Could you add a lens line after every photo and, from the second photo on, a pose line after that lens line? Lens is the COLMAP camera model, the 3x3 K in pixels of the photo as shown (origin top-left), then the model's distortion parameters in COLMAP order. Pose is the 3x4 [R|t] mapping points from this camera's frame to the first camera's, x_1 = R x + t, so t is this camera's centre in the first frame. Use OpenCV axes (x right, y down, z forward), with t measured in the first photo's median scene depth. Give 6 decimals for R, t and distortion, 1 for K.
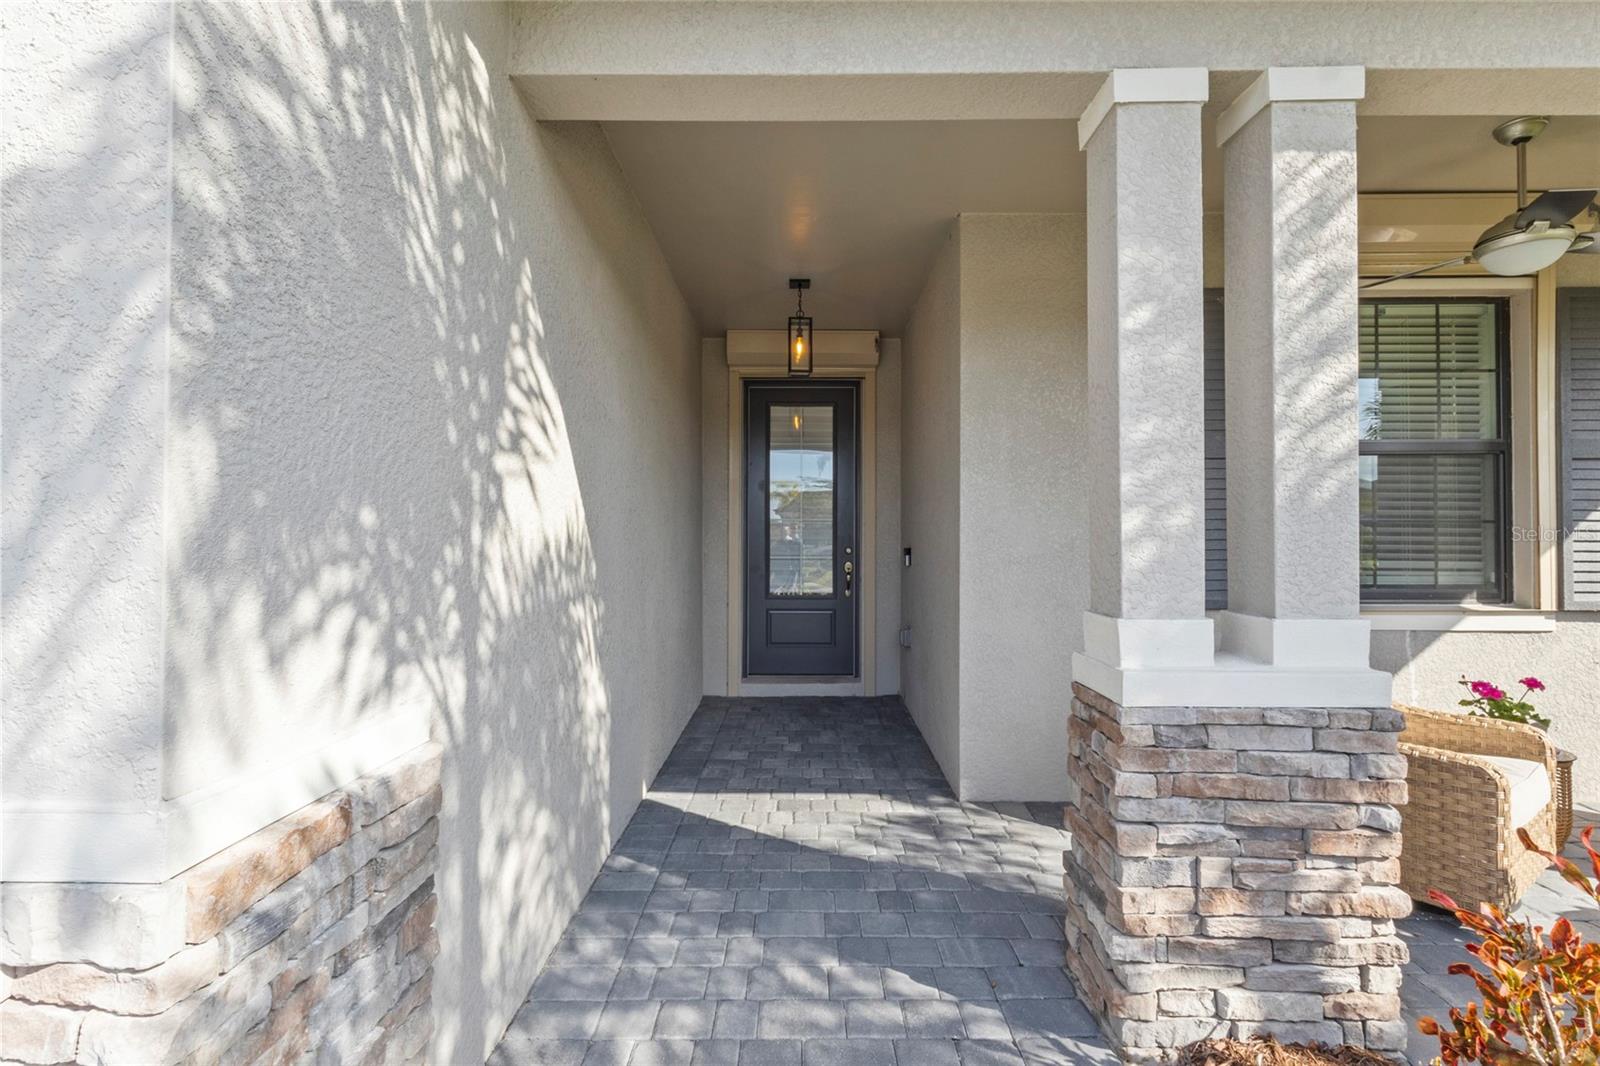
lens RADIAL K [[737.4, 0, 796.6], [0, 737.4, 534.0], [0, 0, 1]] dist [0.001421, 0.000767]
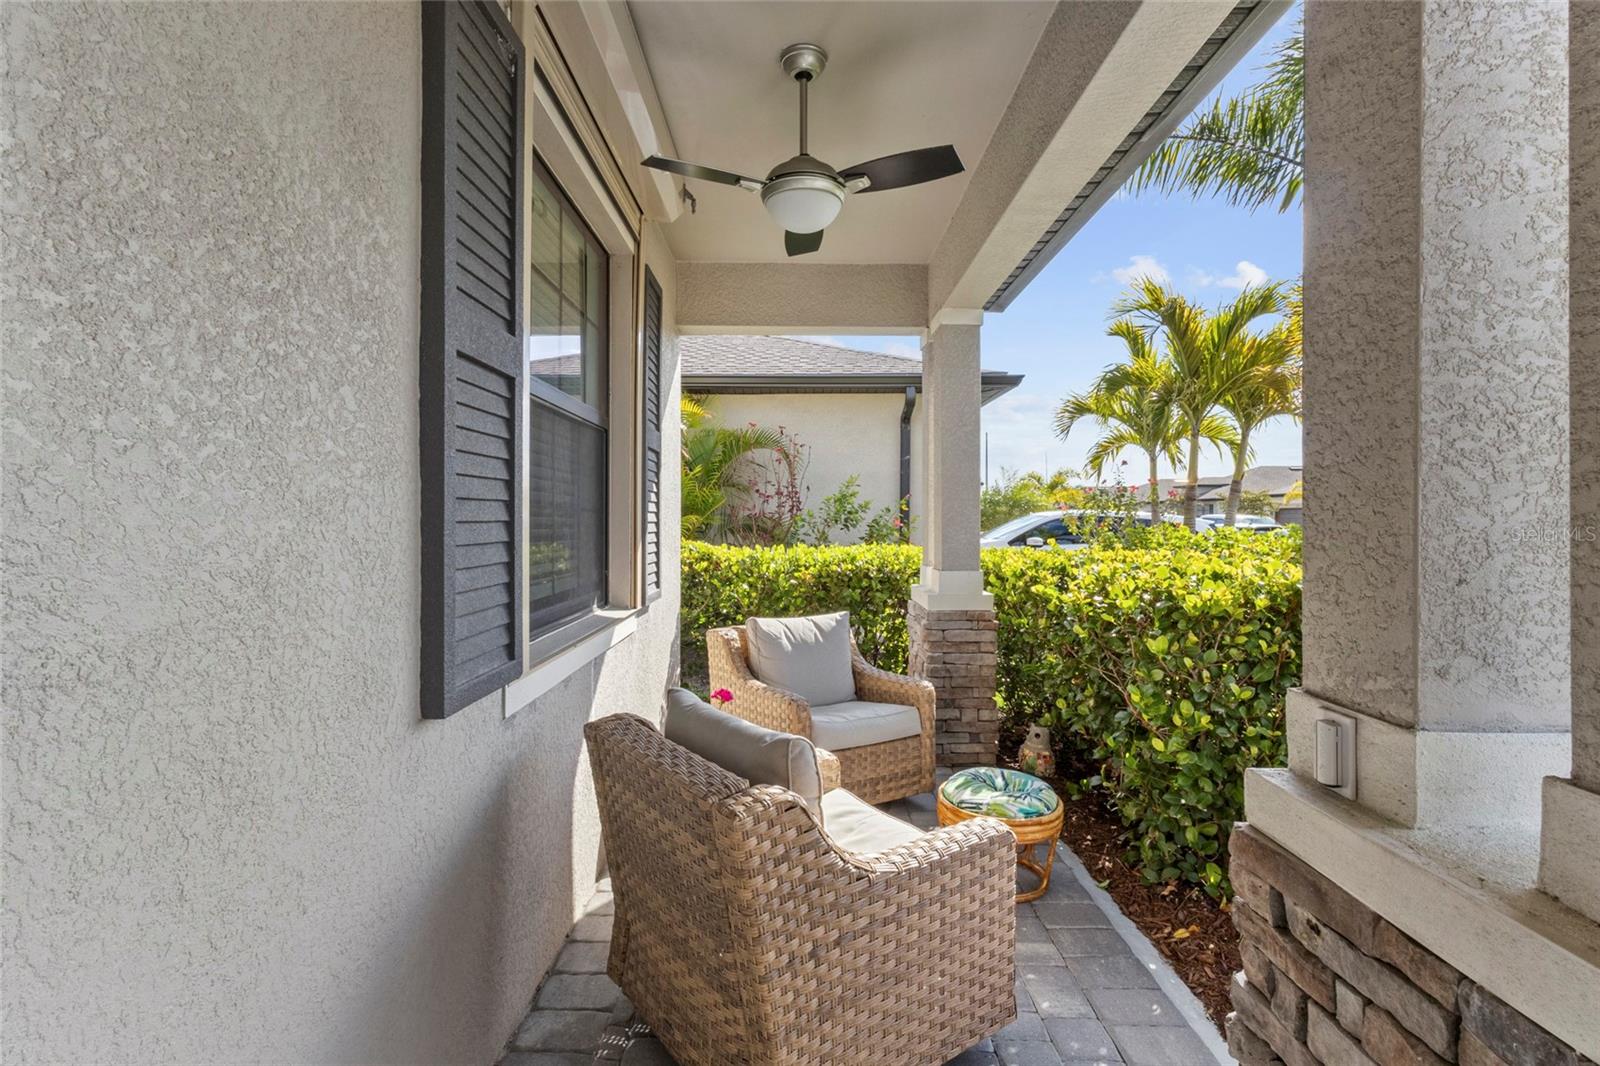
lens RADIAL K [[737.4, 0, 796.6], [0, 737.4, 534.0], [0, 0, 1]] dist [0.001421, 0.000767]
pose [[-0.017504, -0.018175, 0.999682, 0.108113], [-0.022956, 0.999579, 0.017771, -0.014401], [-0.999583, -0.022638, -0.017913, 1.004564]]
